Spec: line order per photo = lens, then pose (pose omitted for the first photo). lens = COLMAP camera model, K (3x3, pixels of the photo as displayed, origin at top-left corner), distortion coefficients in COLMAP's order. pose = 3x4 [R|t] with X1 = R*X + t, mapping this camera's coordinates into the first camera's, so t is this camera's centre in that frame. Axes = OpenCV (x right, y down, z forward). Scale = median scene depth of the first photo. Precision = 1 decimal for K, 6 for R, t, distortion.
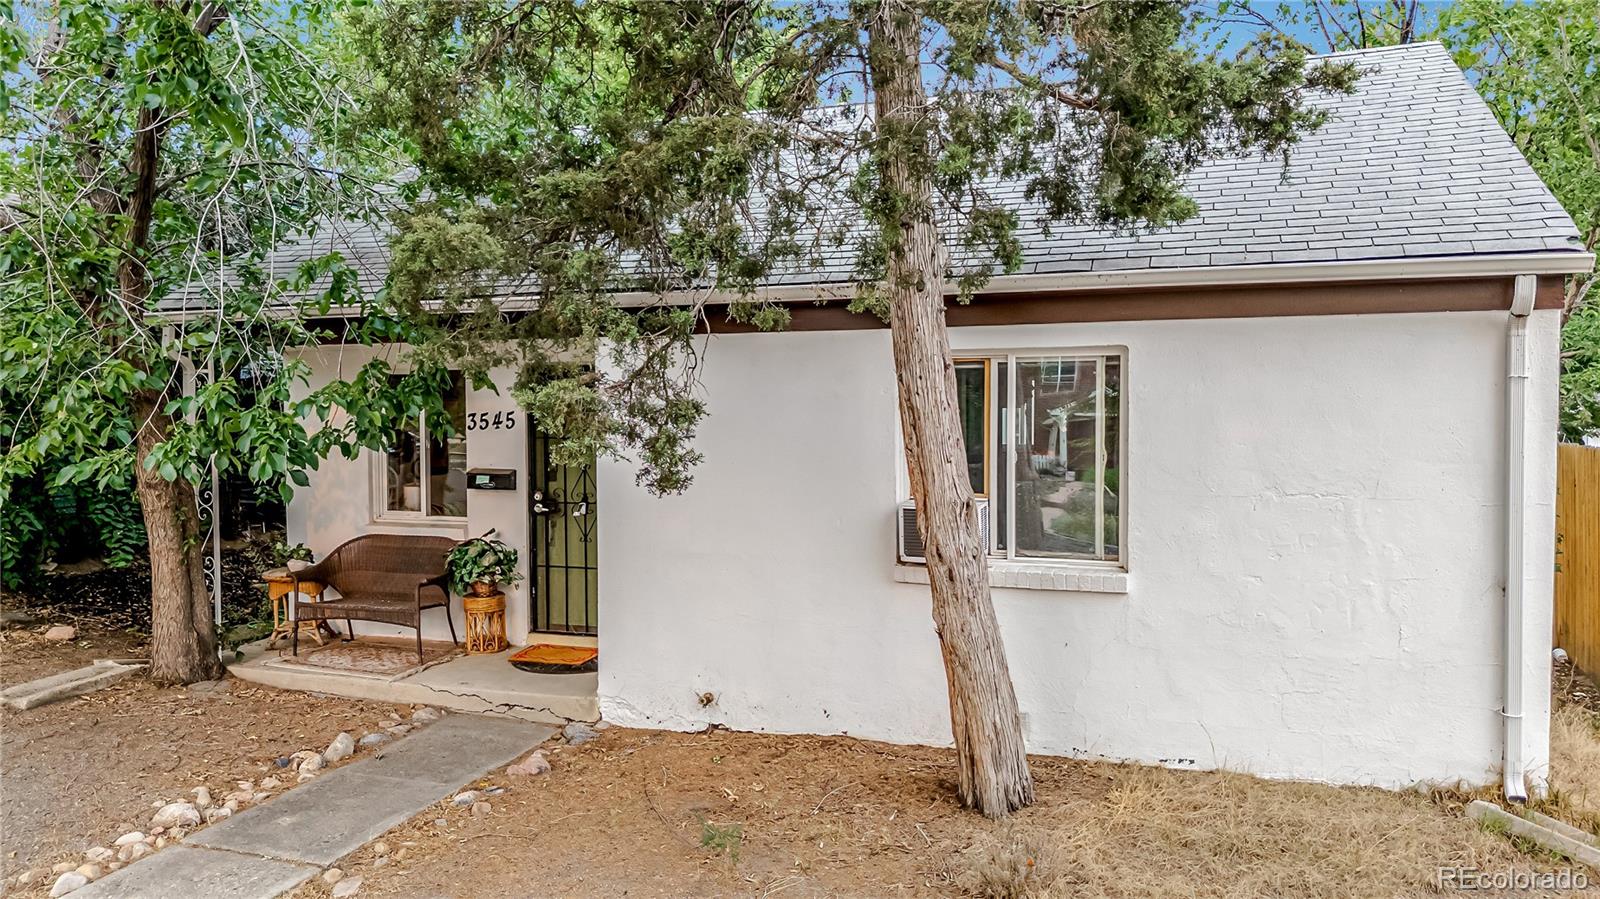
lens RADIAL K [[1184.8, 0, 800.0], [0, 1184.8, 449.5], [0, 0, 1]] dist [0.056456, -0.061159]
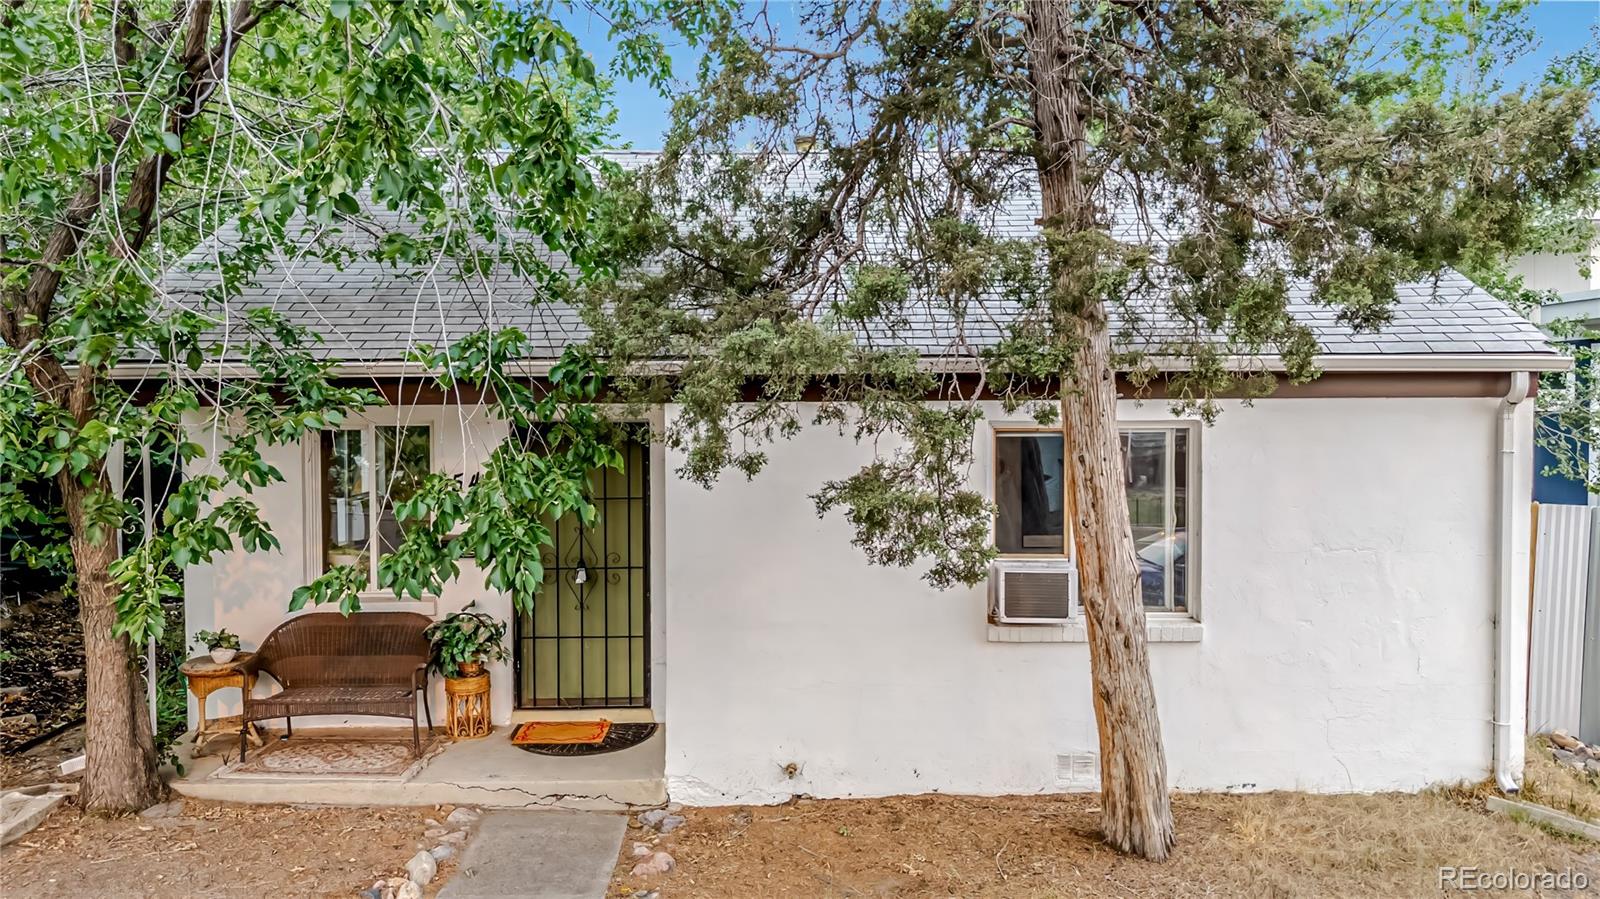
lens RADIAL K [[1184.8, 0, 800.0], [0, 1184.8, 449.5], [0, 0, 1]] dist [0.056456, -0.061159]
pose [[0.940364, -0.012728, 0.339933, -0.405187], [0.012953, 0.999915, 0.001609, -0.058341], [-0.339924, 0.002890, 0.940448, 0.063988]]
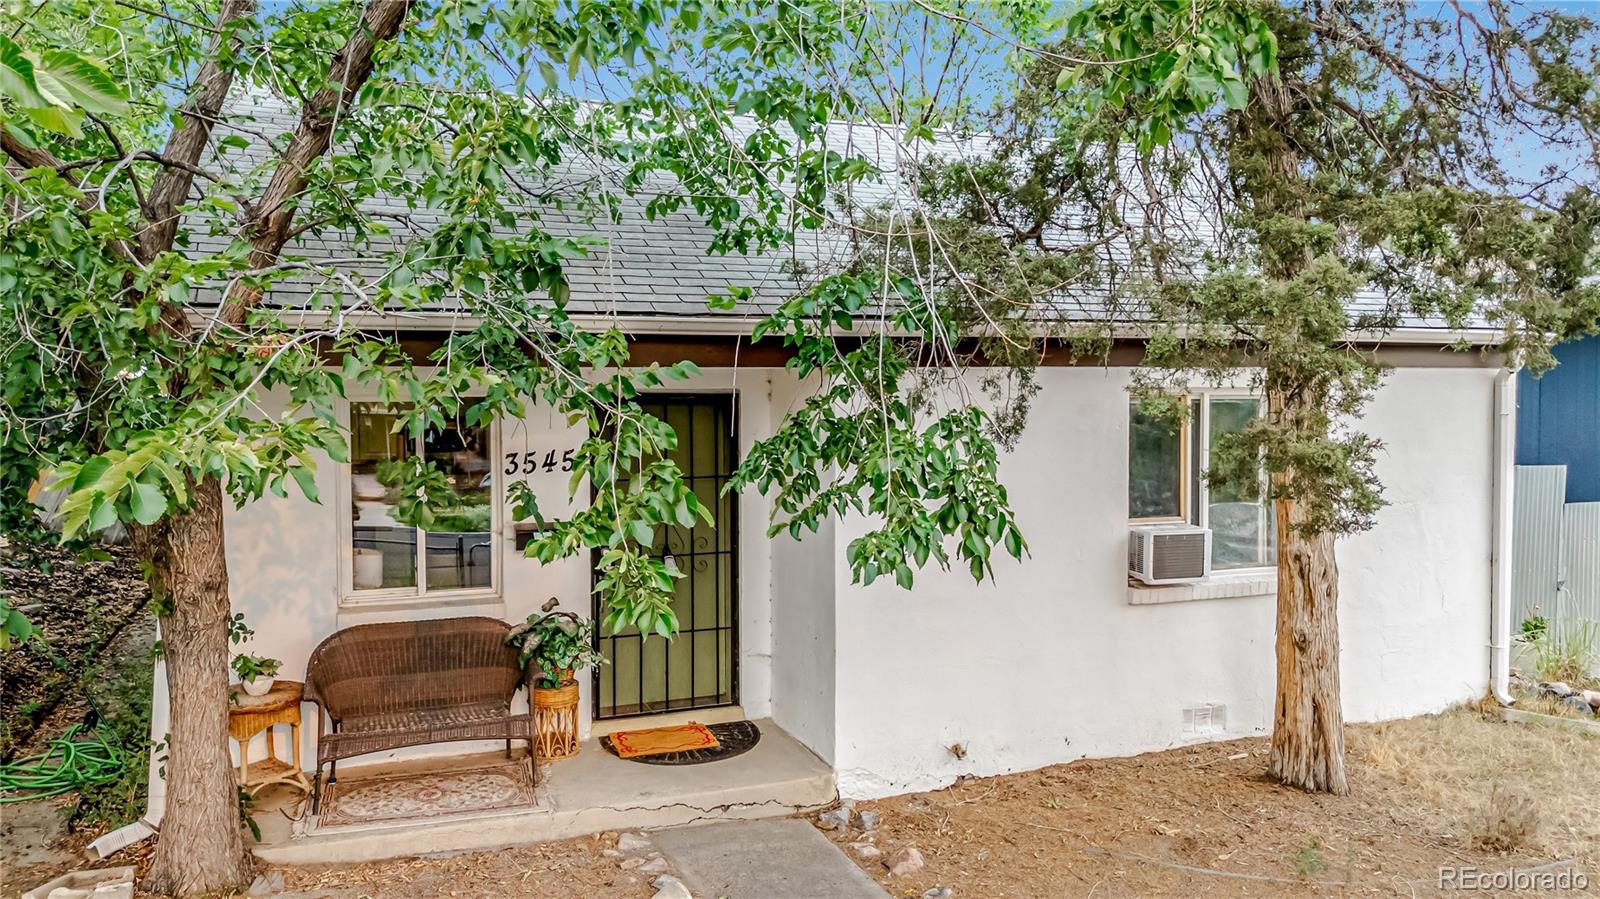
lens RADIAL K [[1184.8, 0, 800.0], [0, 1184.8, 449.5], [0, 0, 1]] dist [0.056456, -0.061159]
pose [[0.758980, -0.026450, 0.650577, -0.787902], [0.027655, 0.999582, 0.008376, -0.042218], [-0.650527, 0.011634, 0.759394, 0.355570]]
